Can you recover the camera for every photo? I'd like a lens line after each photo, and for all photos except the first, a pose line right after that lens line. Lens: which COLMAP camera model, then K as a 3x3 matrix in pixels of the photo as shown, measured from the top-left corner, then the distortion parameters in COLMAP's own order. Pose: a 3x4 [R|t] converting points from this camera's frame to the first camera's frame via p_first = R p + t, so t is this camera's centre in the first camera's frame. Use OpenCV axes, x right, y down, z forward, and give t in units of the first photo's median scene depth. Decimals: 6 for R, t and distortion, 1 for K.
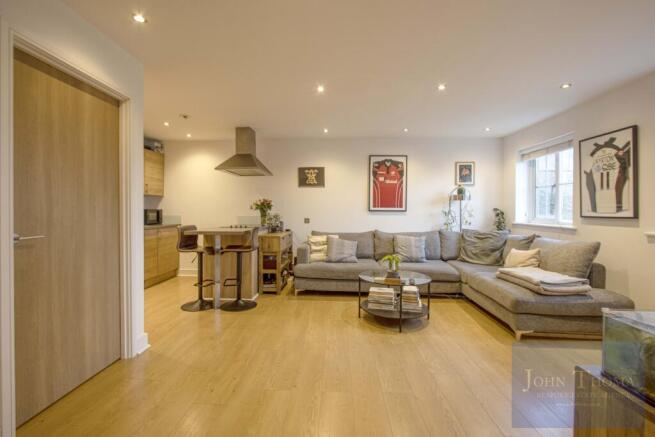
lens RADIAL K [[302.9, 0, 324.8], [0, 302.9, 212.3], [0, 0, 1]] dist [-0.015255, 0.002367]
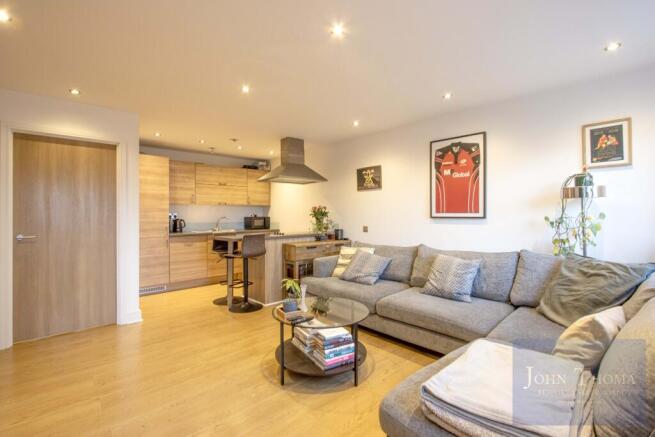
lens RADIAL K [[302.9, 0, 325.8], [0, 302.9, 213.5], [0, 0, 1]] dist [-0.015255, 0.002367]
pose [[0.713637, -0.011402, -0.700422, 0.499857], [0.006156, 0.999931, -0.010006, -0.009637], [0.700488, 0.002829, 0.713658, 0.319224]]
